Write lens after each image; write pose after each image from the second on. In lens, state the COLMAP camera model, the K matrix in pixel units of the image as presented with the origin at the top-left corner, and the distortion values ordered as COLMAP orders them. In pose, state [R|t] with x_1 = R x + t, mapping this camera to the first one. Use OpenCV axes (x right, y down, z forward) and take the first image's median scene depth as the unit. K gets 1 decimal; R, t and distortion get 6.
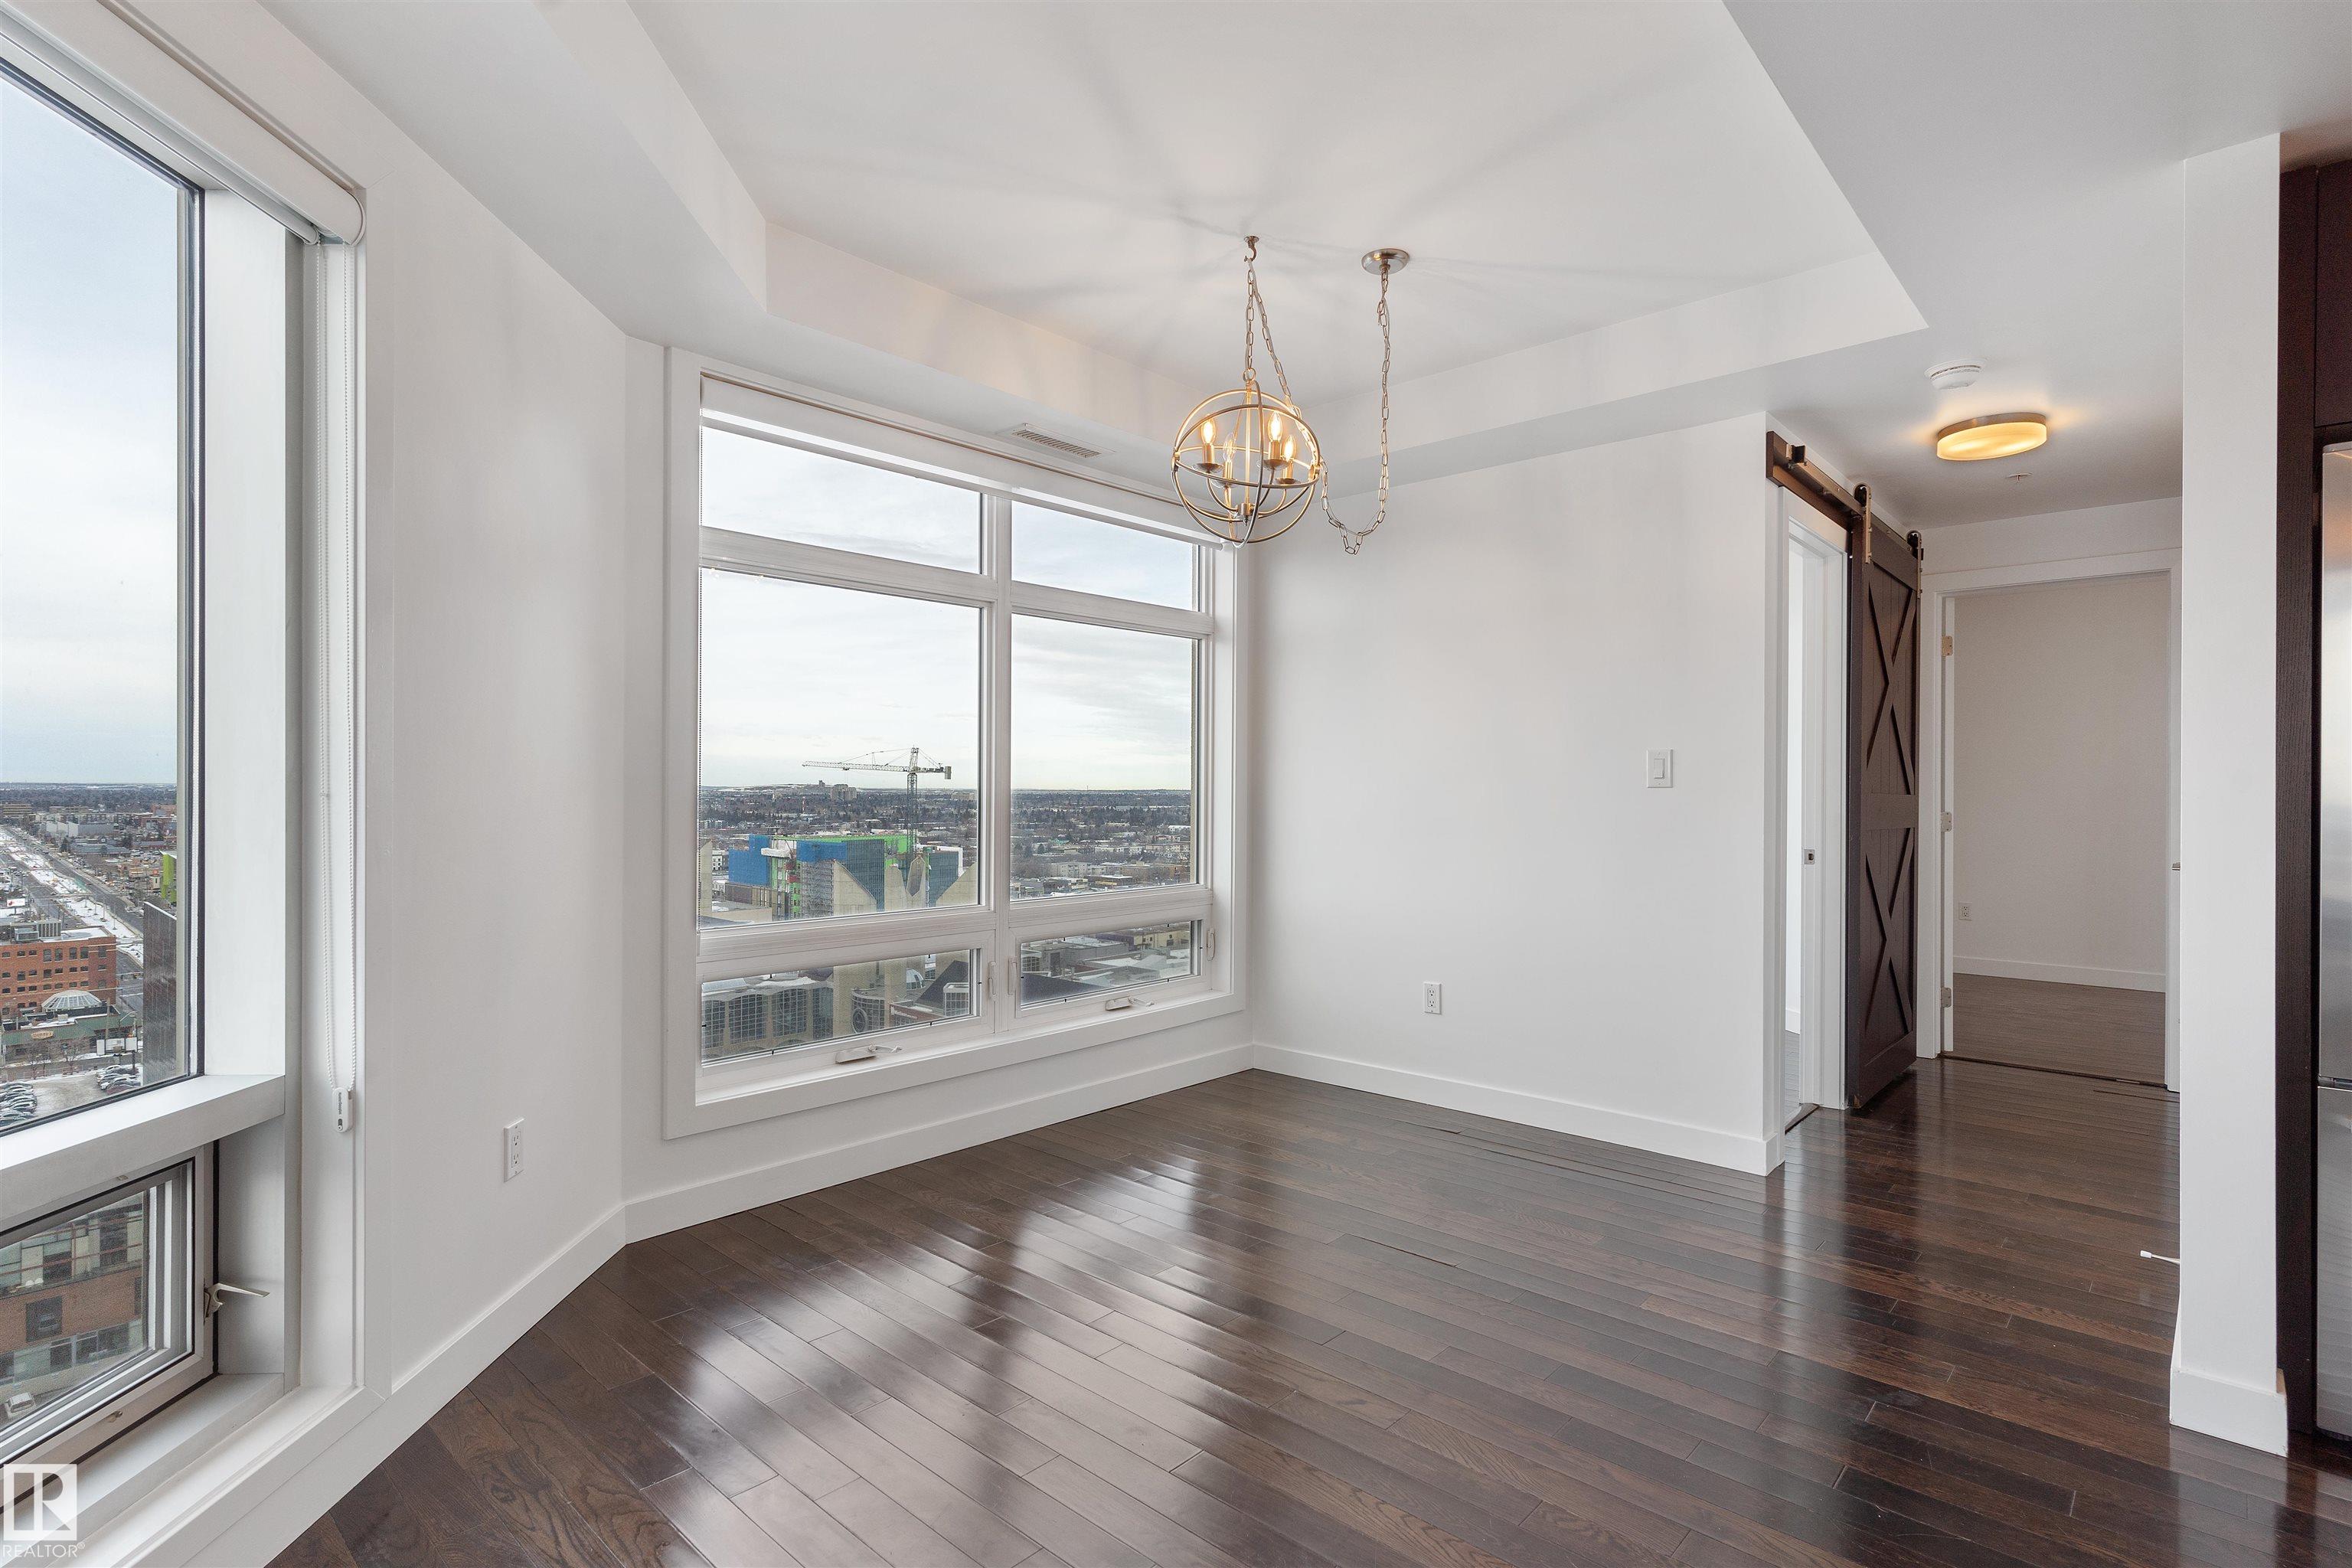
lens RADIAL K [[1139.3, 0, 1166.0], [0, 1139.3, 789.9], [0, 0, 1]] dist [0.005171, -0.001158]
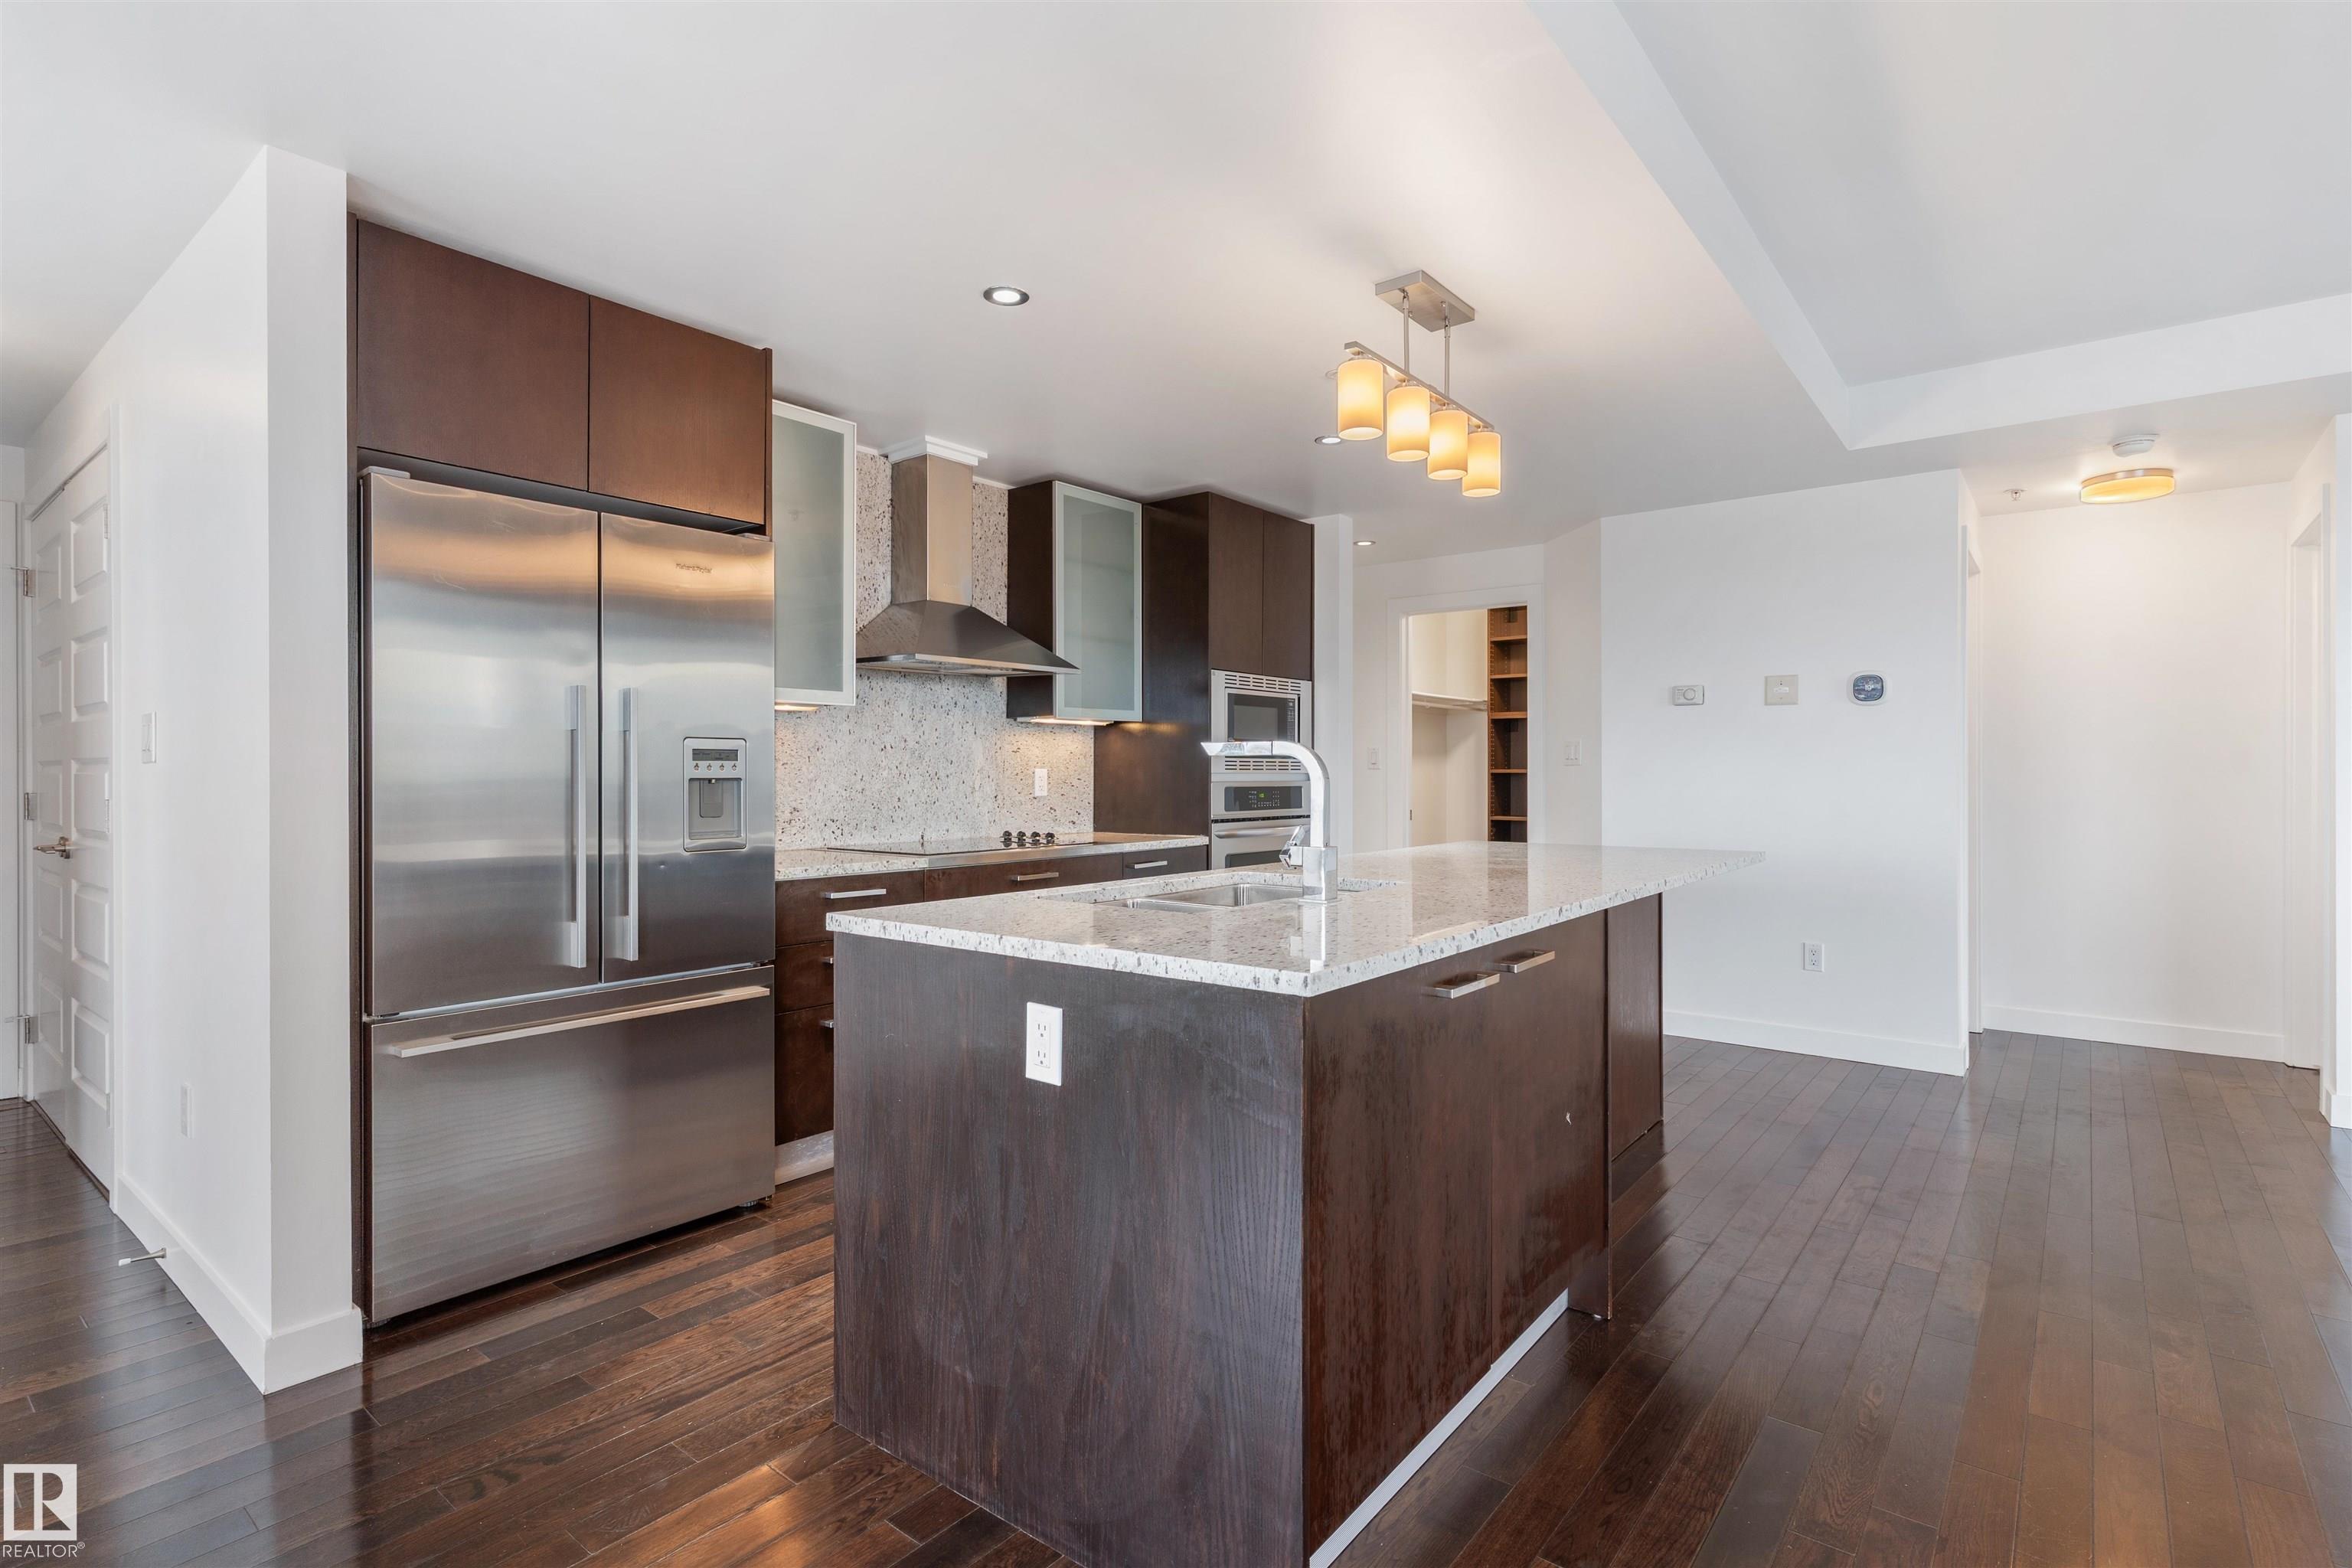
lens RADIAL K [[1139.3, 0, 1179.1], [0, 1139.3, 772.4], [0, 0, 1]] dist [0.005171, -0.001158]
pose [[-0.073000, -0.004509, 0.997322, -0.084853], [0.002006, 0.999987, 0.004668, 0.001704], [-0.997330, 0.002341, -0.072990, 0.126510]]
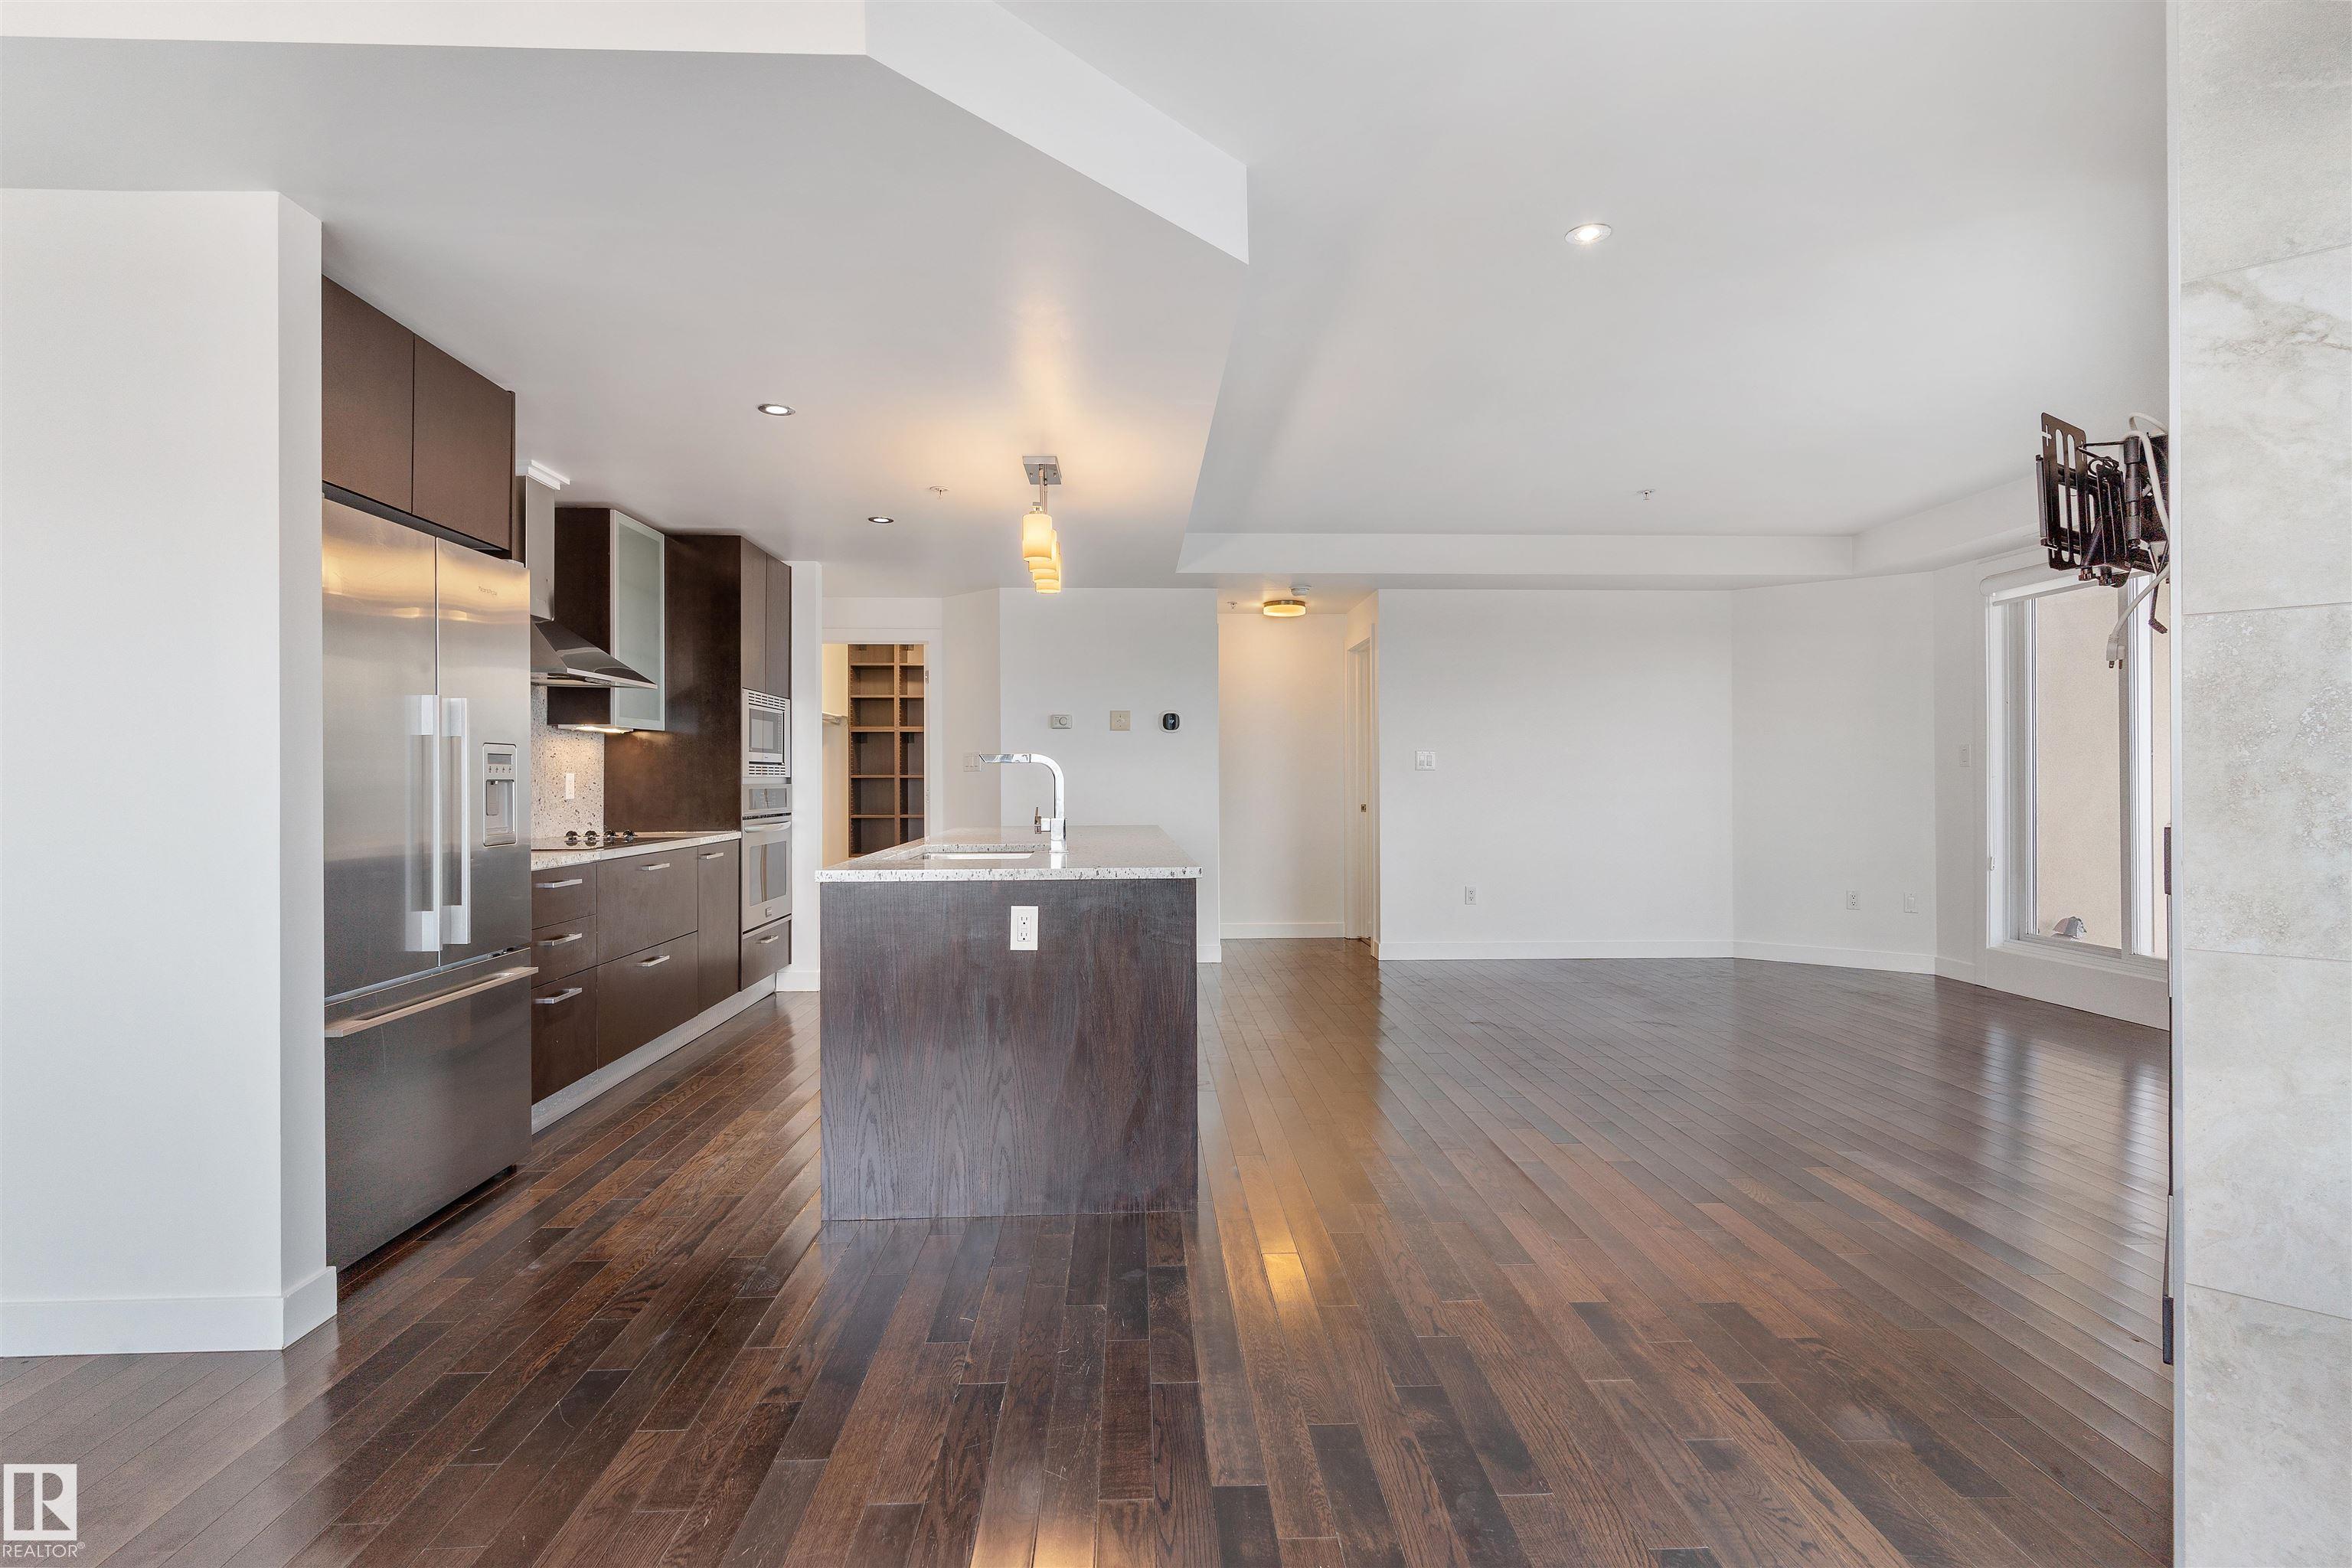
lens RADIAL K [[1139.3, 0, 1187.2], [0, 1139.3, 767.9], [0, 0, 1]] dist [0.005171, -0.001158]
pose [[-0.717863, 0.004518, 0.696170, -0.244303], [0.001916, 0.999988, -0.004514, 0.004221], [-0.696182, -0.001907, -0.717863, 0.589204]]
